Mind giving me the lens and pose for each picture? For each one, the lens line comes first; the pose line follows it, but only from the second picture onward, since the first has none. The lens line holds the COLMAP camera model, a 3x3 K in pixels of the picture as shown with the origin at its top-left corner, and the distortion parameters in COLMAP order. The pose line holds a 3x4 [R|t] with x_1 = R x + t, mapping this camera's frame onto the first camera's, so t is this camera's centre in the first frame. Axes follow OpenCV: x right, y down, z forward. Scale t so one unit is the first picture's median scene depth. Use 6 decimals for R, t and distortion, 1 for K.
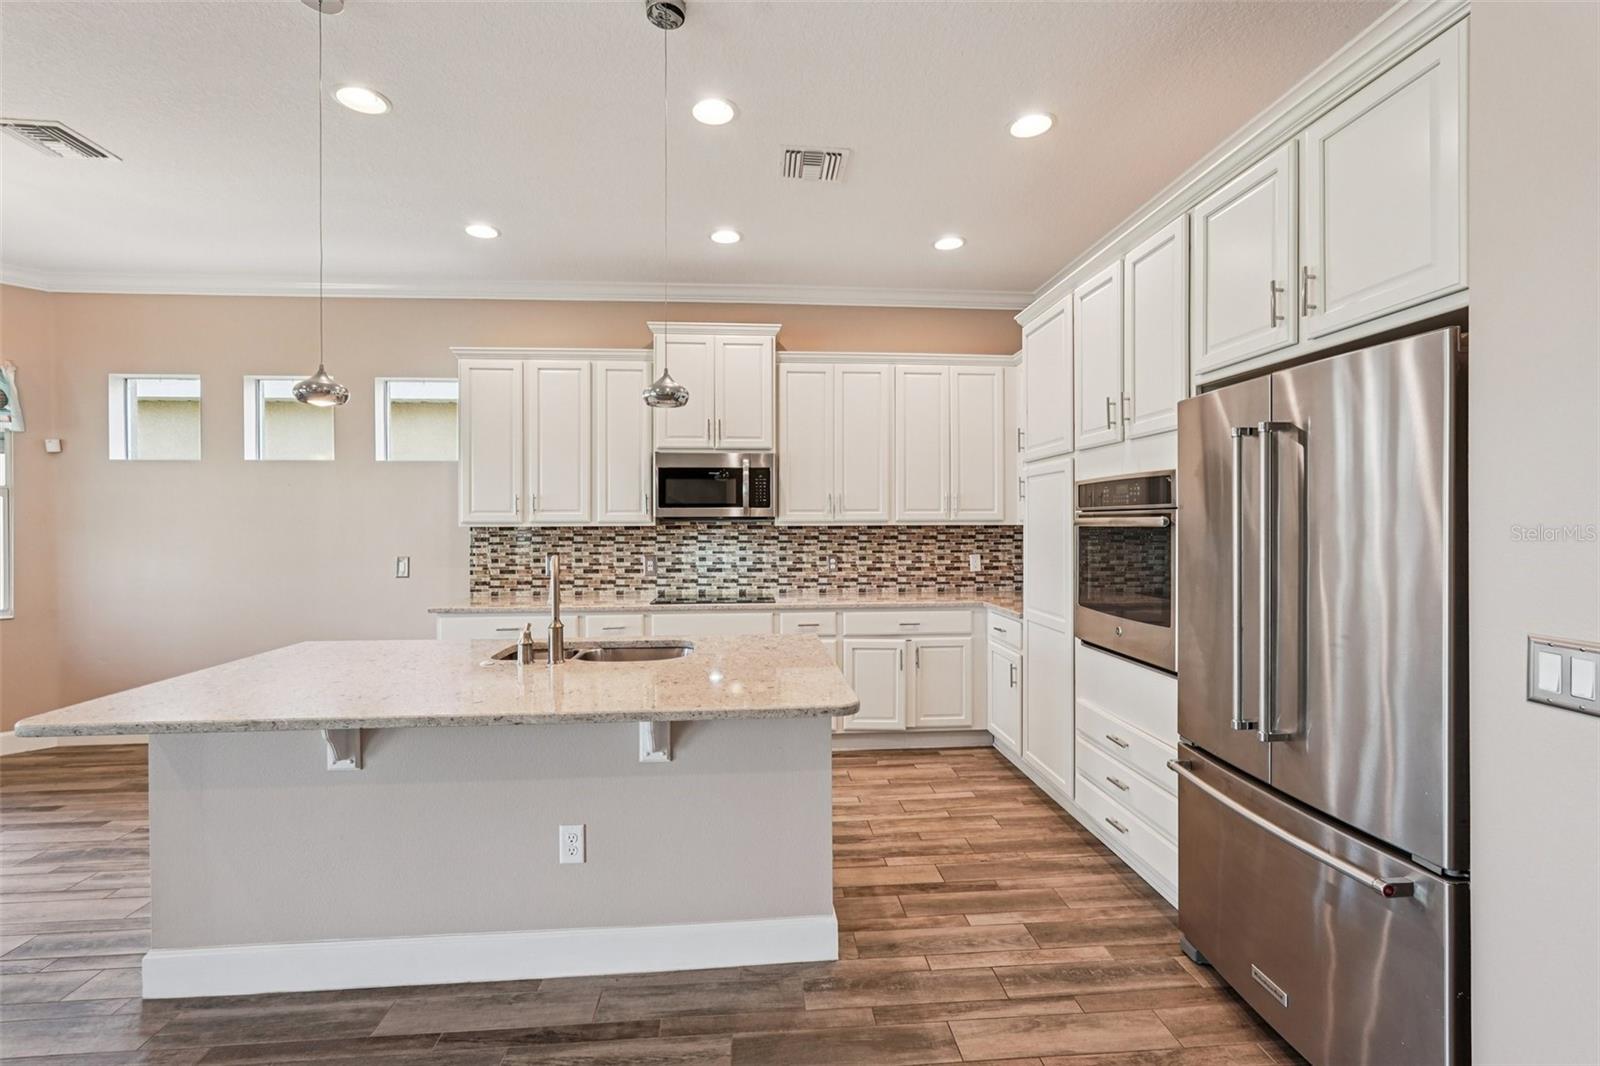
lens RADIAL K [[713.3, 0, 797.1], [0, 713.3, 526.4], [0, 0, 1]] dist [-0.011769, 0.006798]
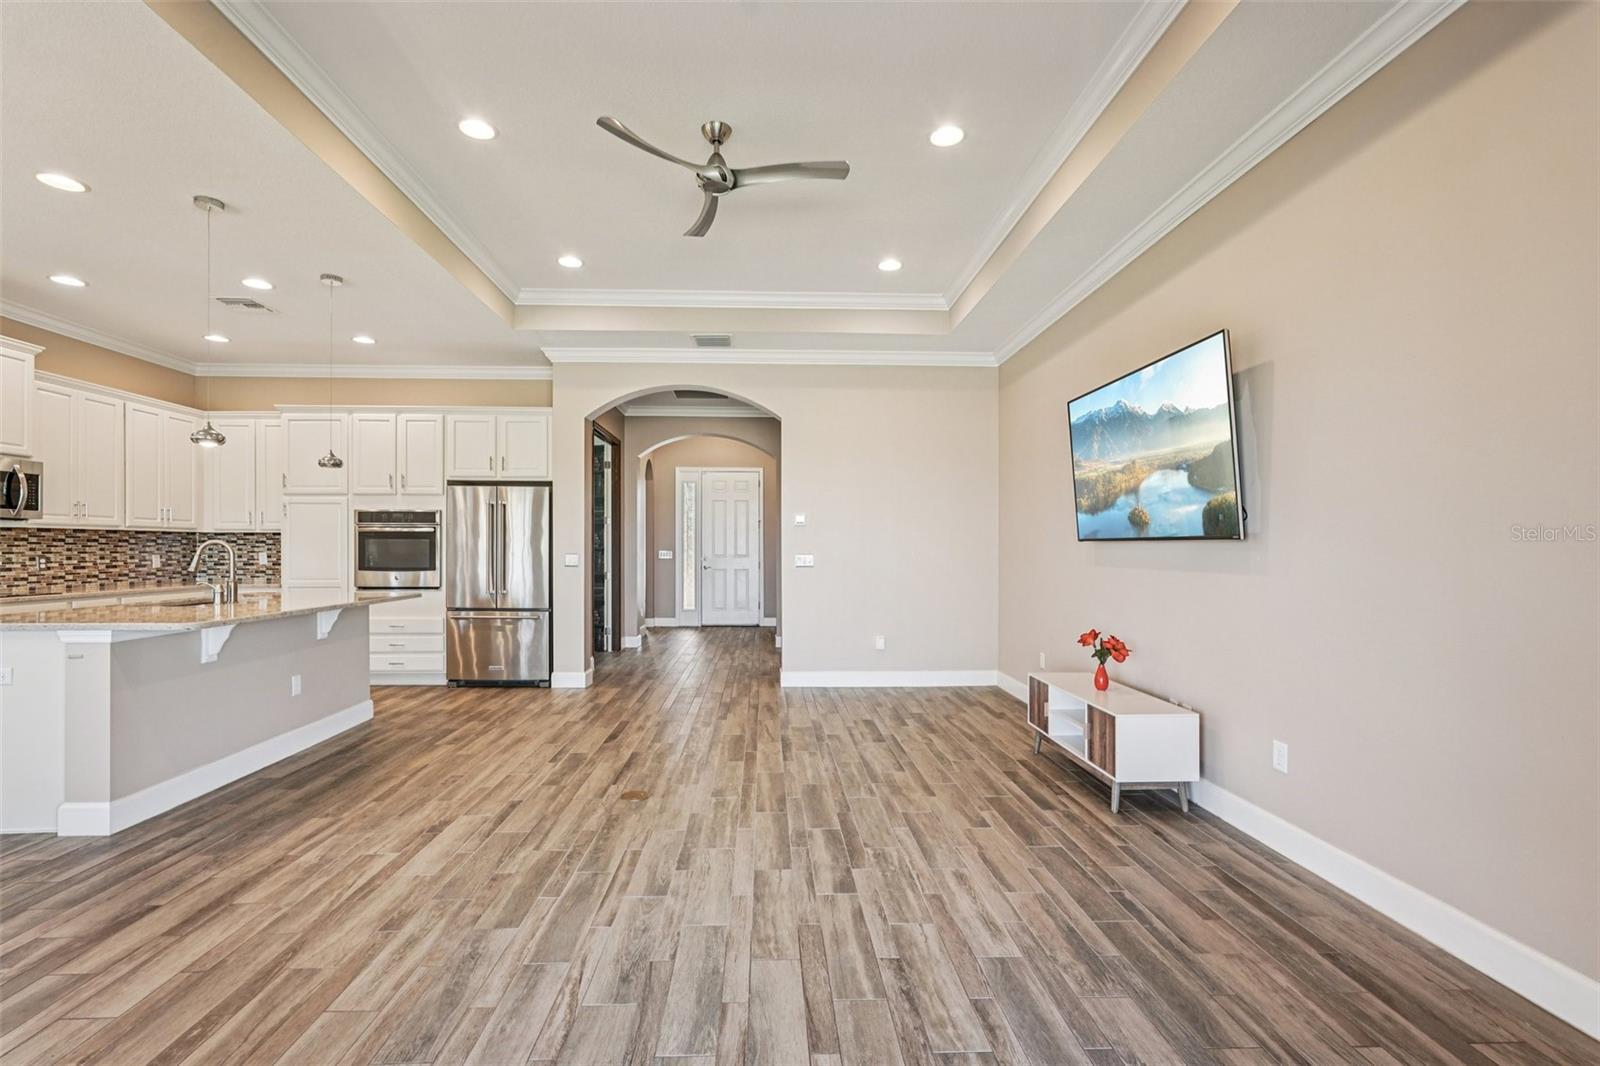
lens RADIAL K [[713.3, 0, 790.2], [0, 713.3, 548.0], [0, 0, 1]] dist [-0.011769, 0.006798]
pose [[0.035264, 0.003462, 0.999372, -1.087463], [0.003961, 0.999986, -0.003604, 0.040134], [-0.999370, 0.004086, 0.035250, -0.209456]]
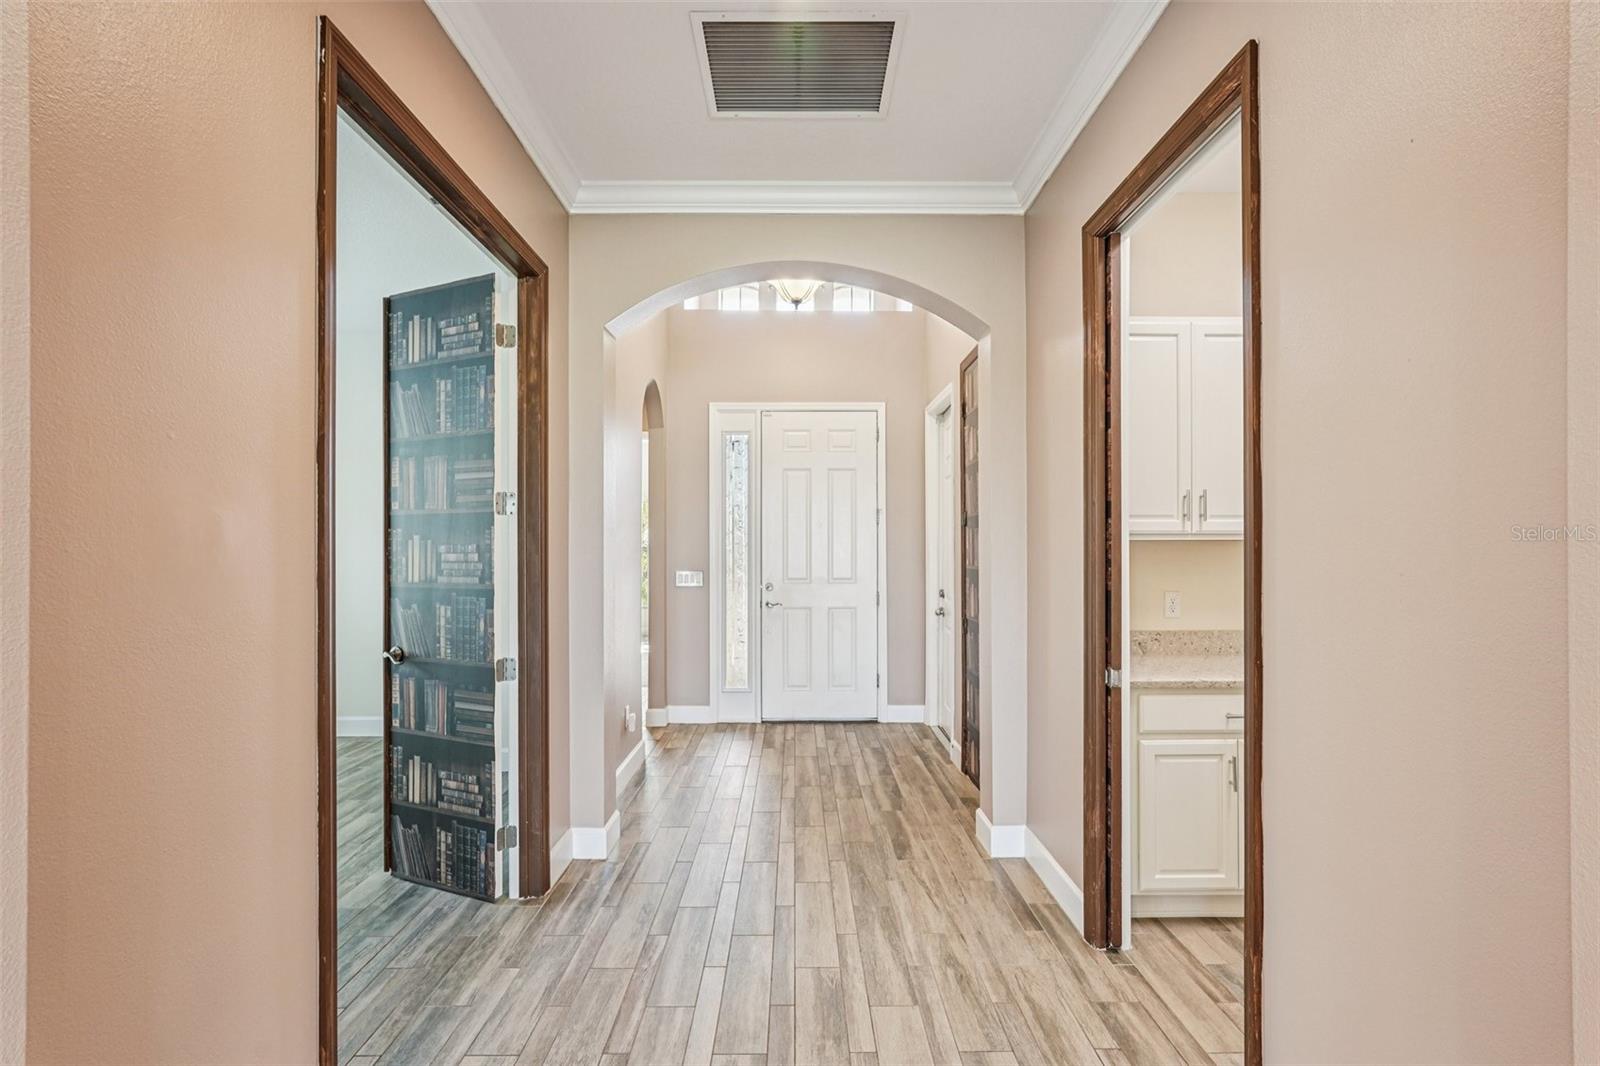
lens RADIAL K [[713.3, 0, 803.1], [0, 713.3, 542.7], [0, 0, 1]] dist [-0.011769, 0.006798]
pose [[0.064585, 0.005603, 0.997897, 0.174846], [0.006991, 0.999957, -0.006067, -0.000953], [-0.997888, 0.007368, 0.064543, 0.038604]]
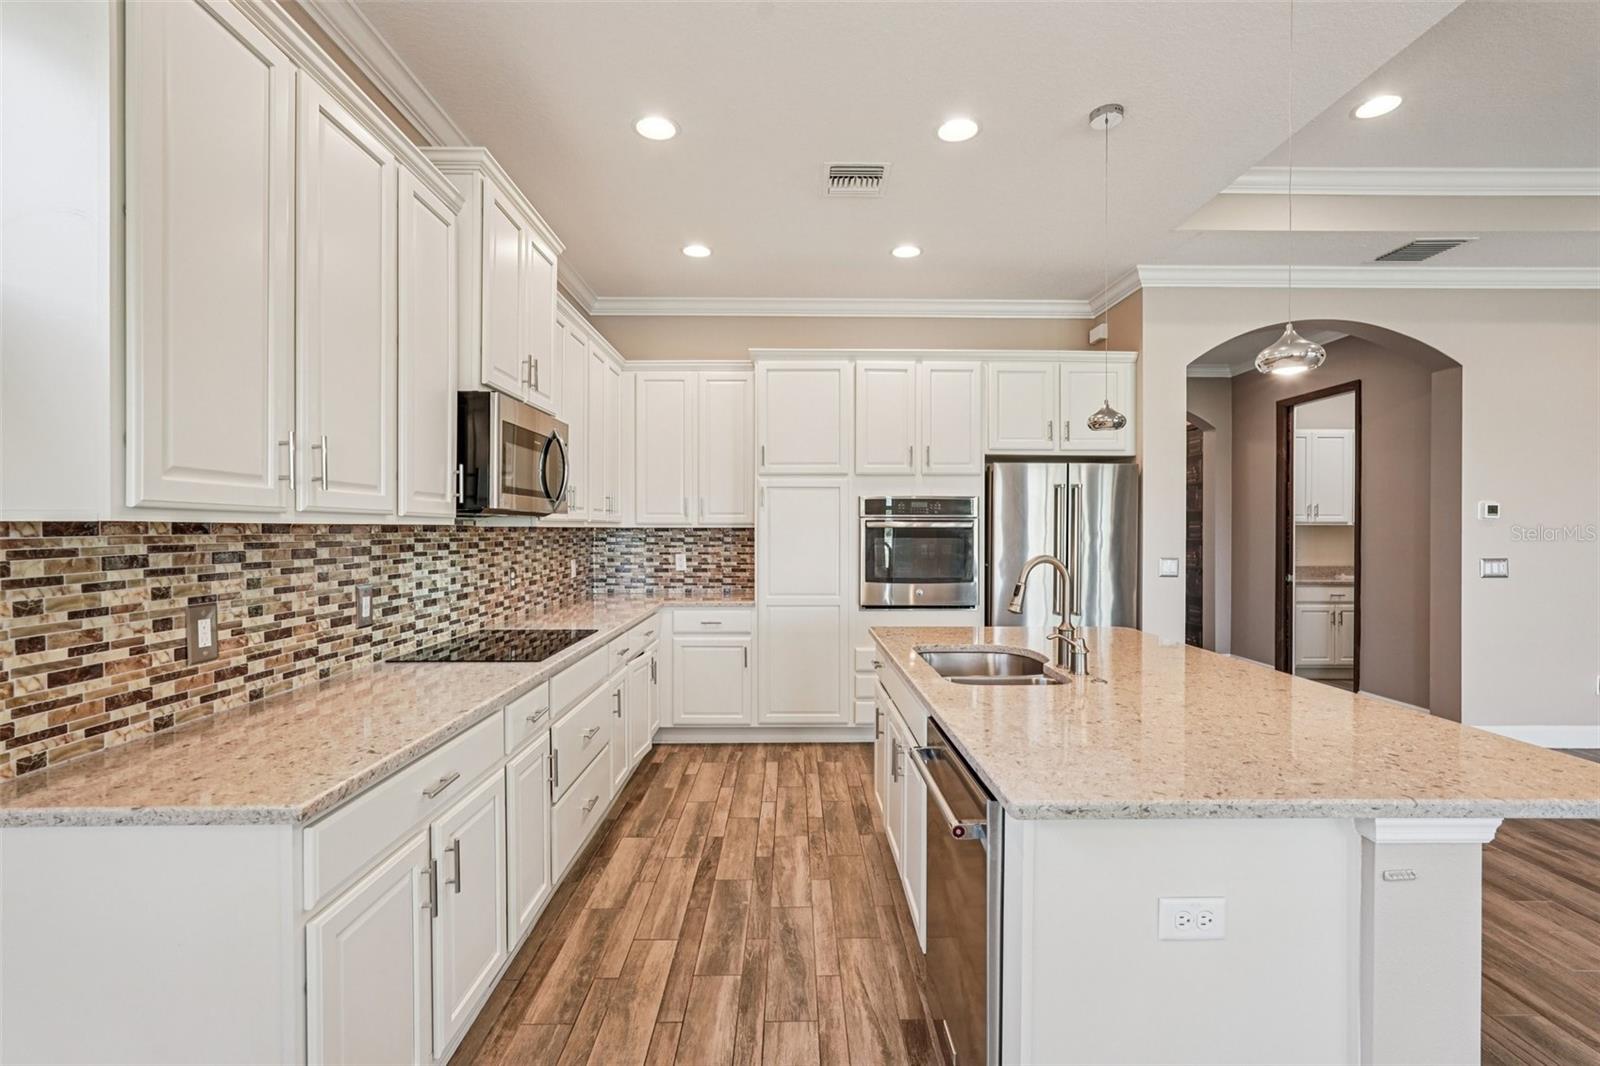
lens RADIAL K [[713.3, 0, 801.8], [0, 713.3, 533.5], [0, 0, 1]] dist [-0.011769, 0.006798]
pose [[0.058050, -0.002241, 0.998311, -0.718439], [0.004074, 0.999990, 0.002008, 0.005557], [-0.998305, 0.003951, 0.058058, 0.713396]]
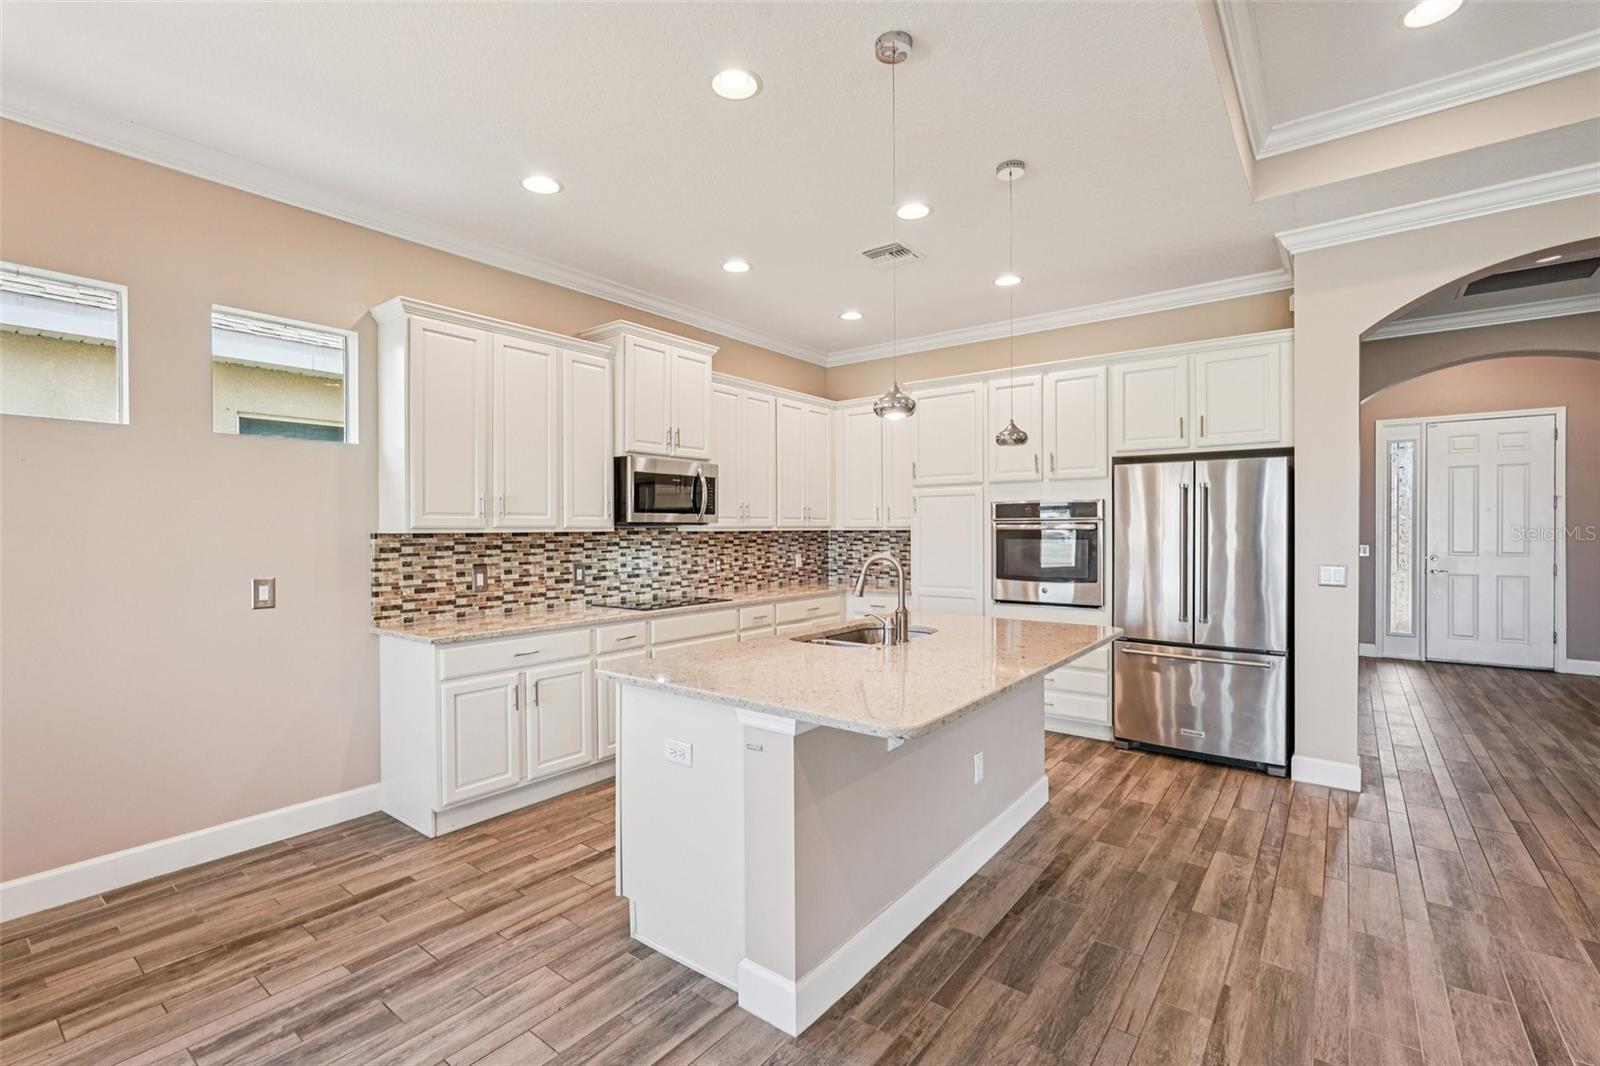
lens RADIAL K [[713.3, 0, 799.6], [0, 713.3, 533.2], [0, 0, 1]] dist [-0.011769, 0.006798]
pose [[0.667856, -0.003887, 0.744280, -0.749858], [0.006210, 0.999981, -0.000350, 0.003504], [-0.744264, 0.004856, 0.667868, 0.174394]]
